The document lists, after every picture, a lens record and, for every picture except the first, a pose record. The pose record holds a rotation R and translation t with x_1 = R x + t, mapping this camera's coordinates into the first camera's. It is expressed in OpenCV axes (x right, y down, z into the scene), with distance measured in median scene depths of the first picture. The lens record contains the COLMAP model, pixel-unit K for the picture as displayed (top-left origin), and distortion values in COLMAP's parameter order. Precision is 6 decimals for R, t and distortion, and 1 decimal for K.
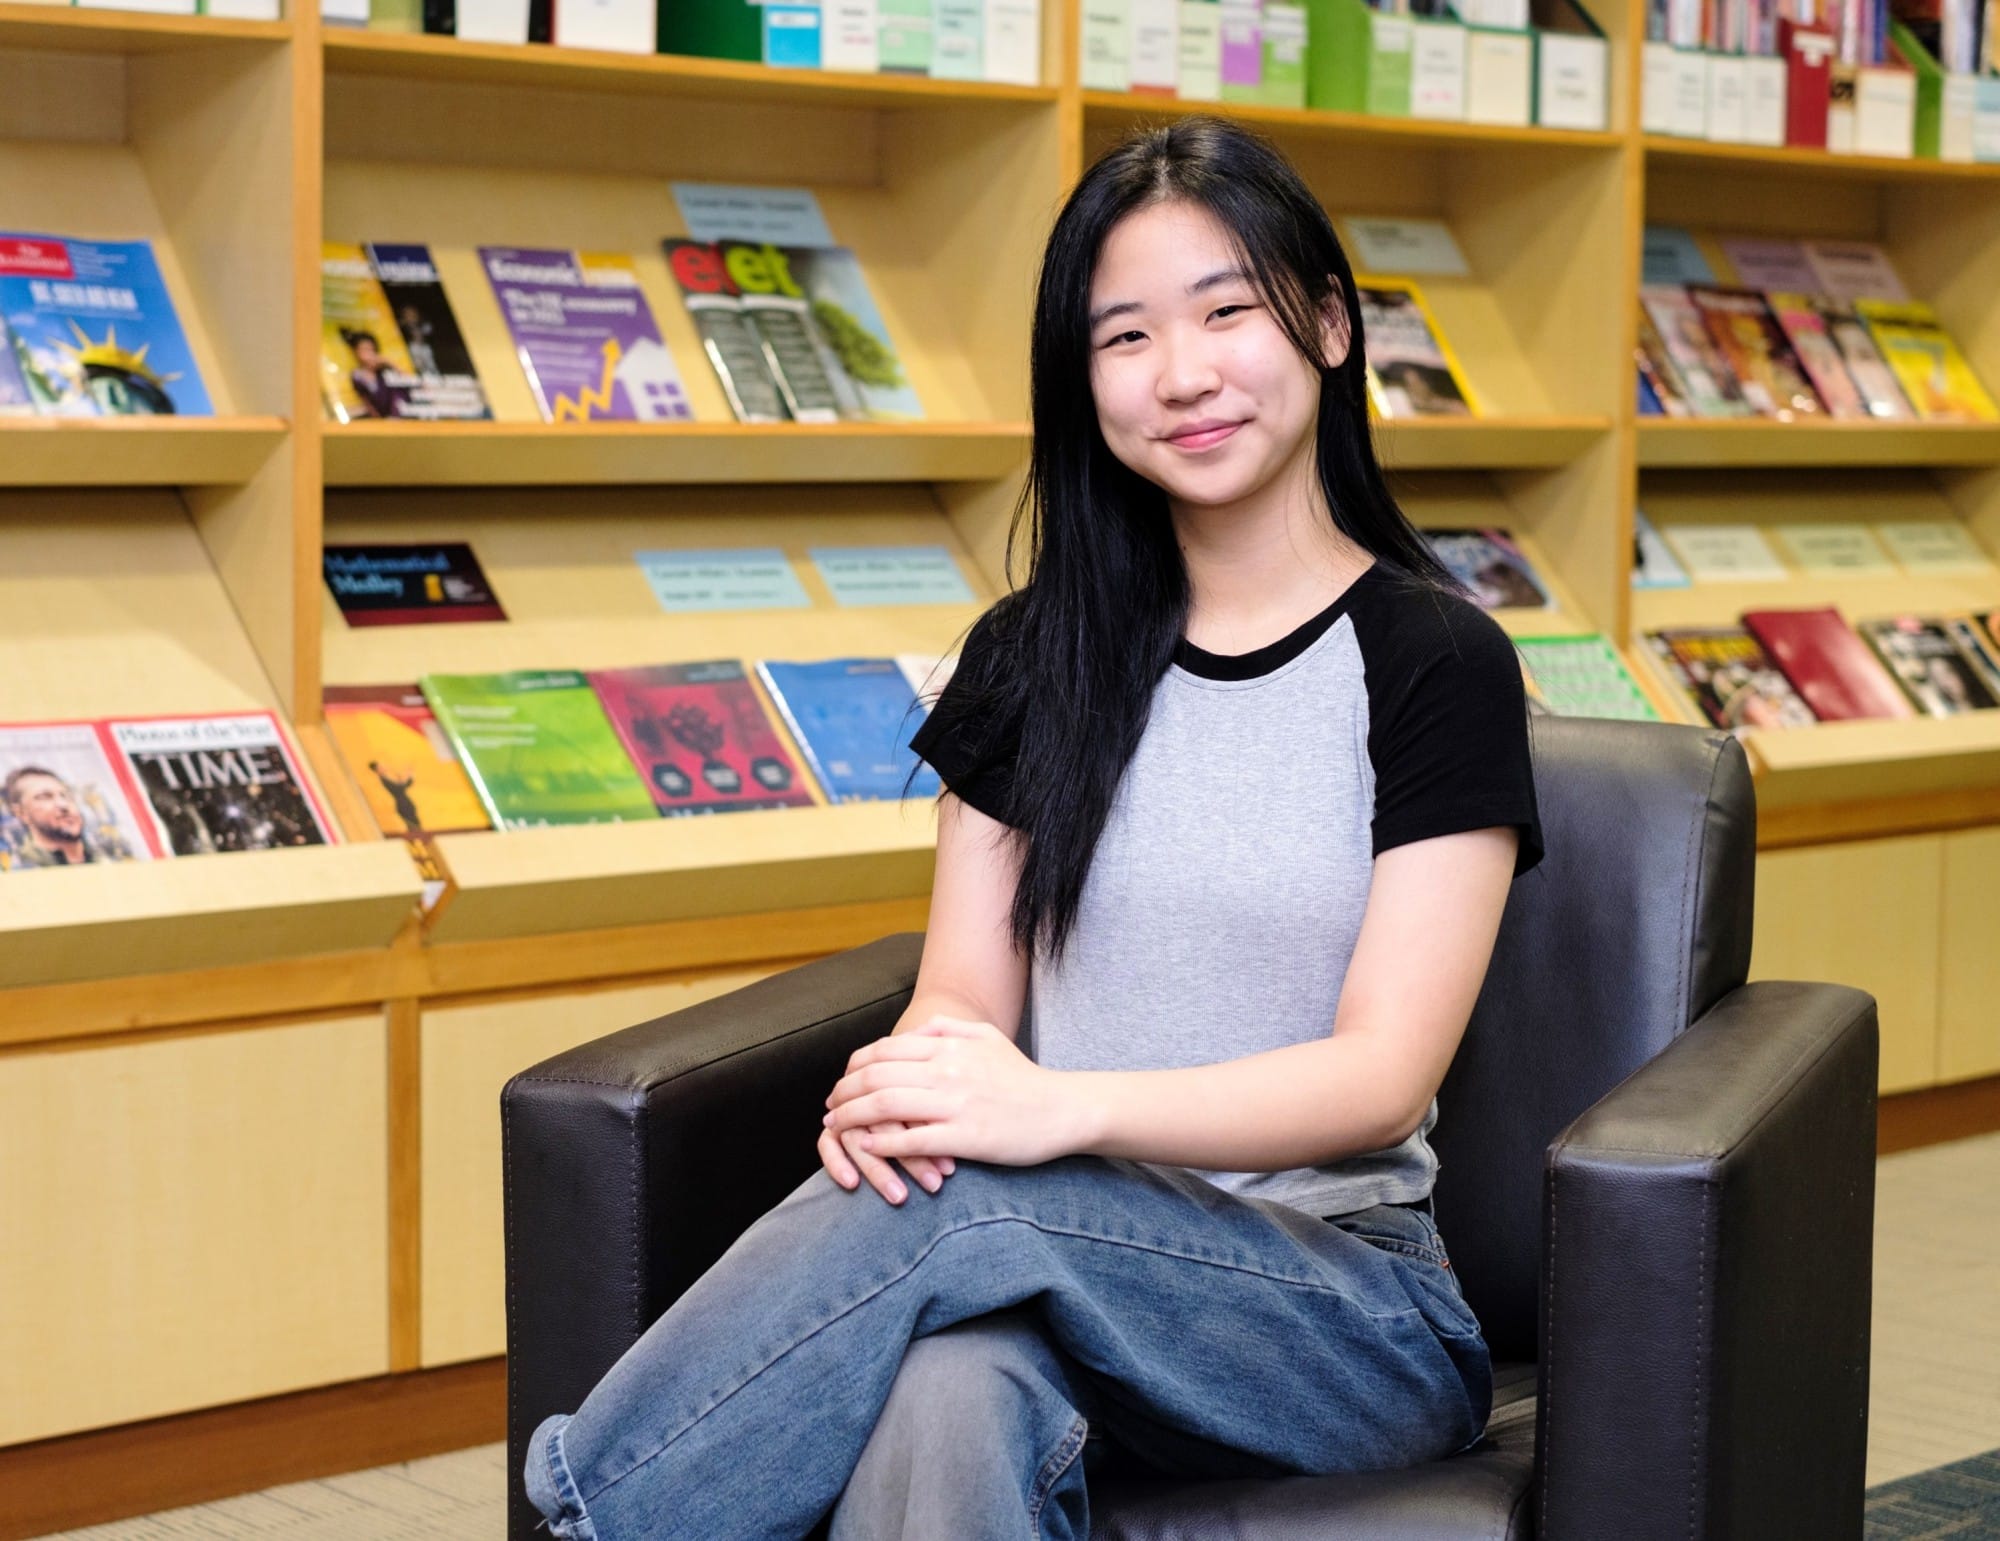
lens RADIAL K [[3921.4, 0, 901.5], [0, 3921.4, 766.7], [0, 0, 1]] dist [-0.024995, 0.019342]
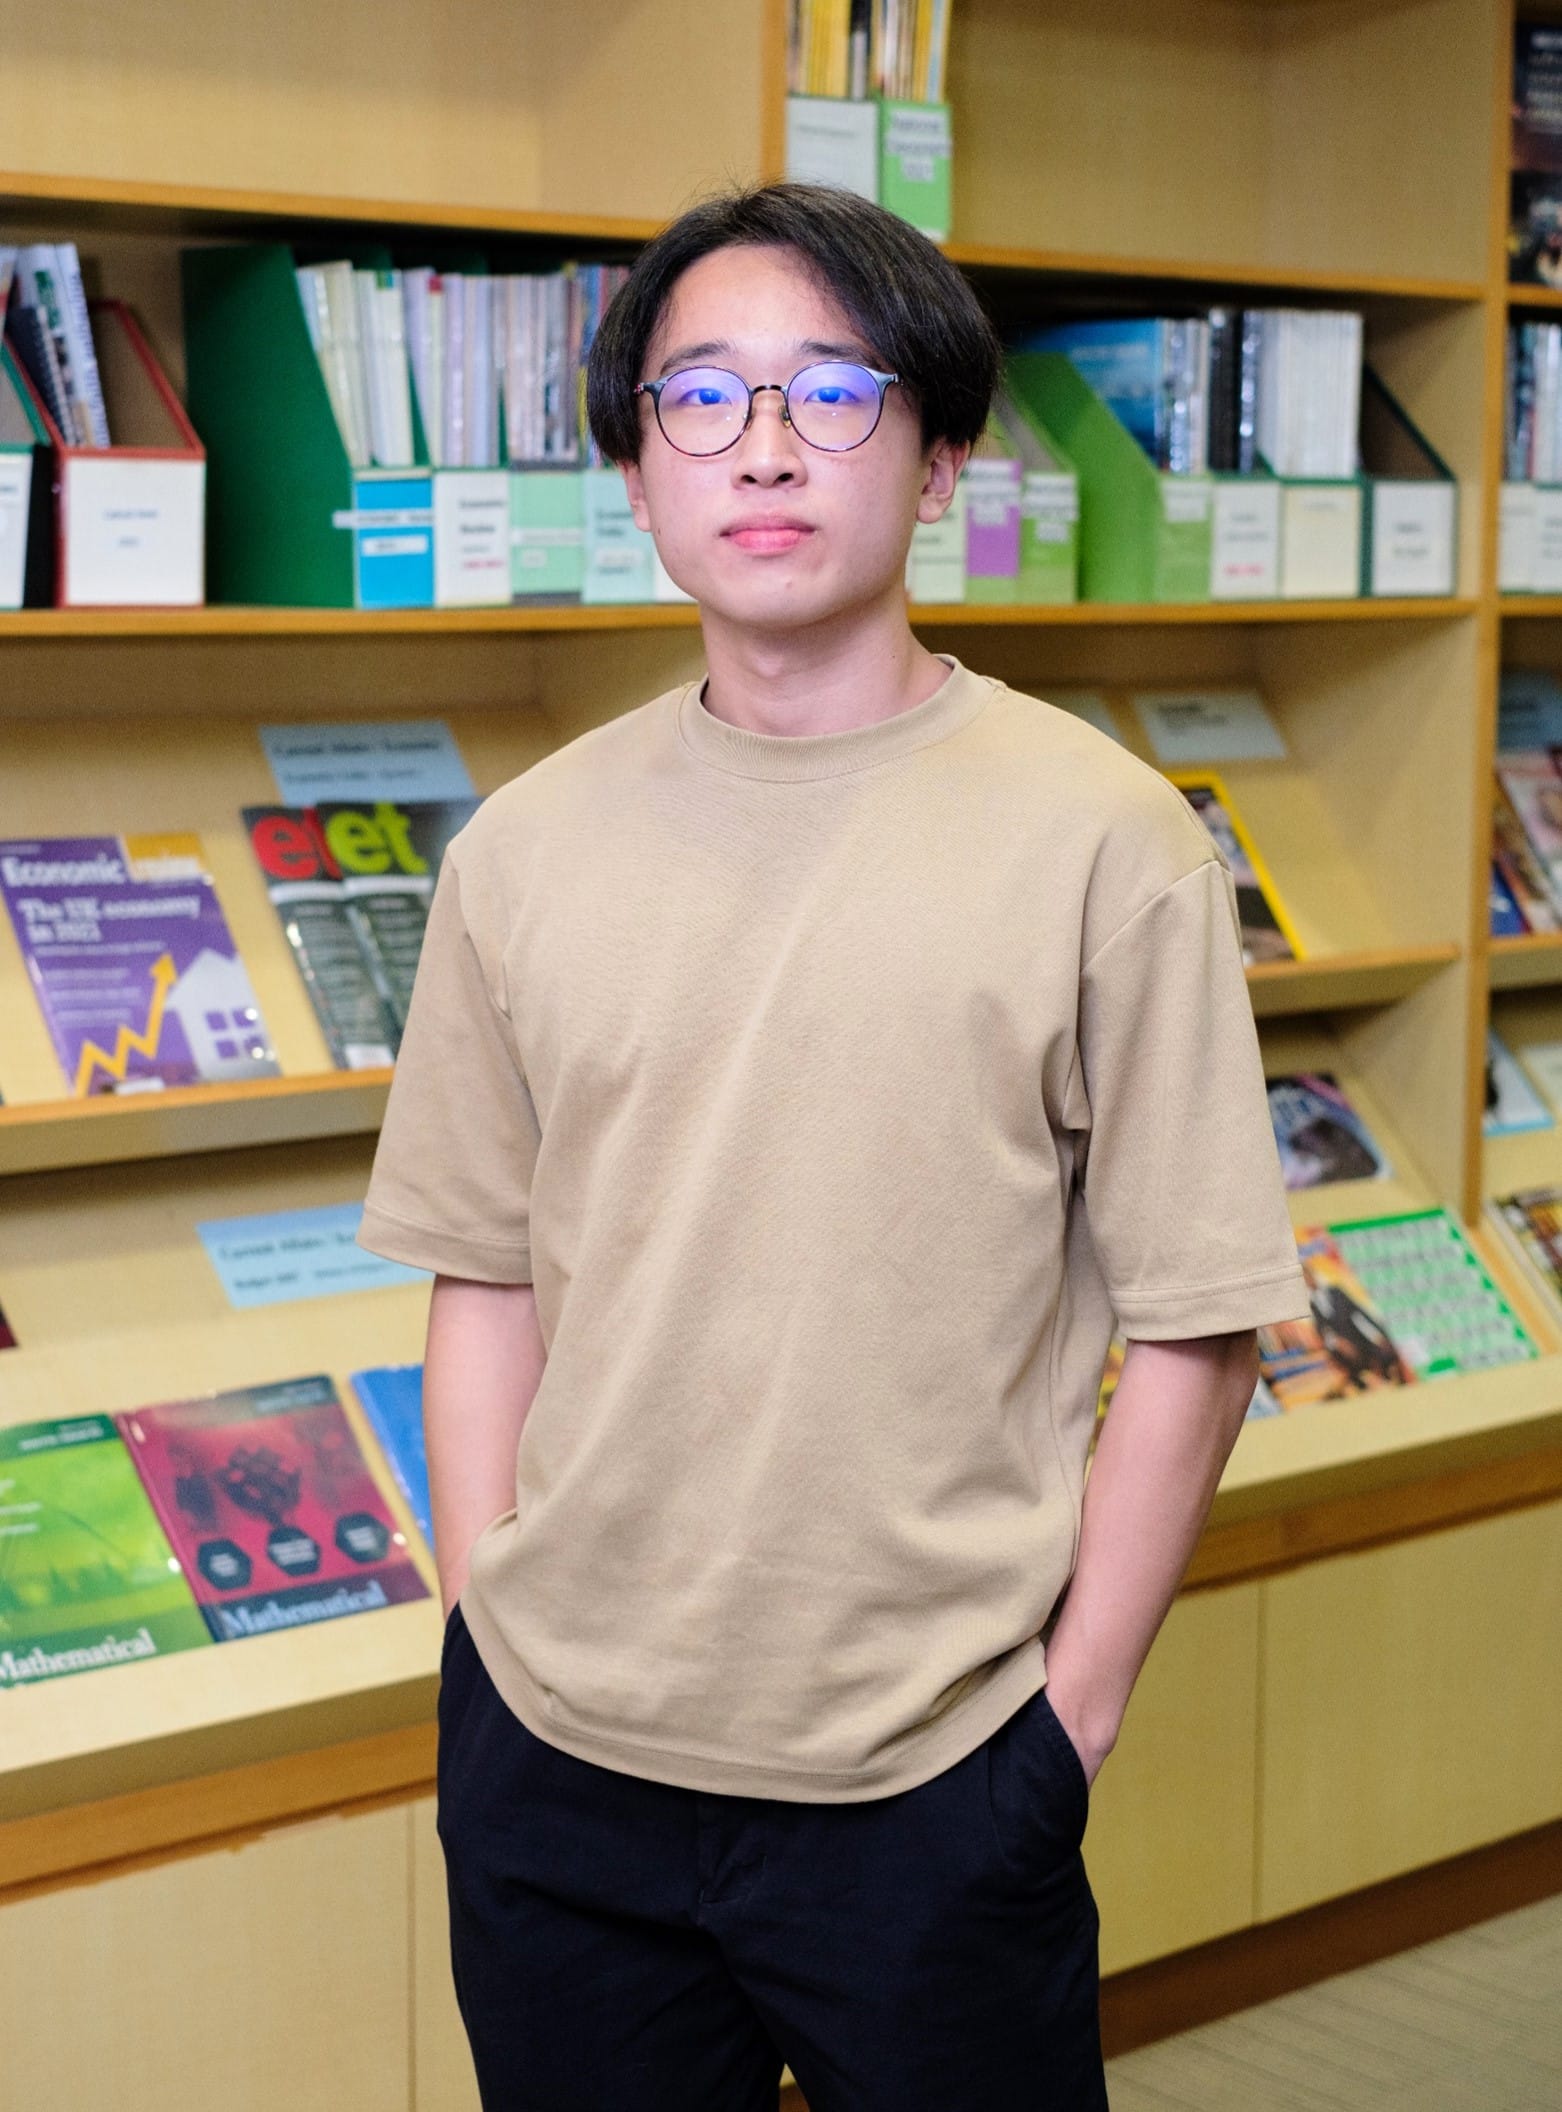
lens RADIAL K [[3767.8, 0, 736.2], [0, 3767.8, 954.0], [0, 0, 1]] dist [-0.024485, 0.004147]
pose [[0.999952, 0.000502, -0.009829, 0.046702], [-0.000281, 0.999746, 0.022523, -0.127420], [0.009838, -0.022519, 0.999698, 0.260728]]
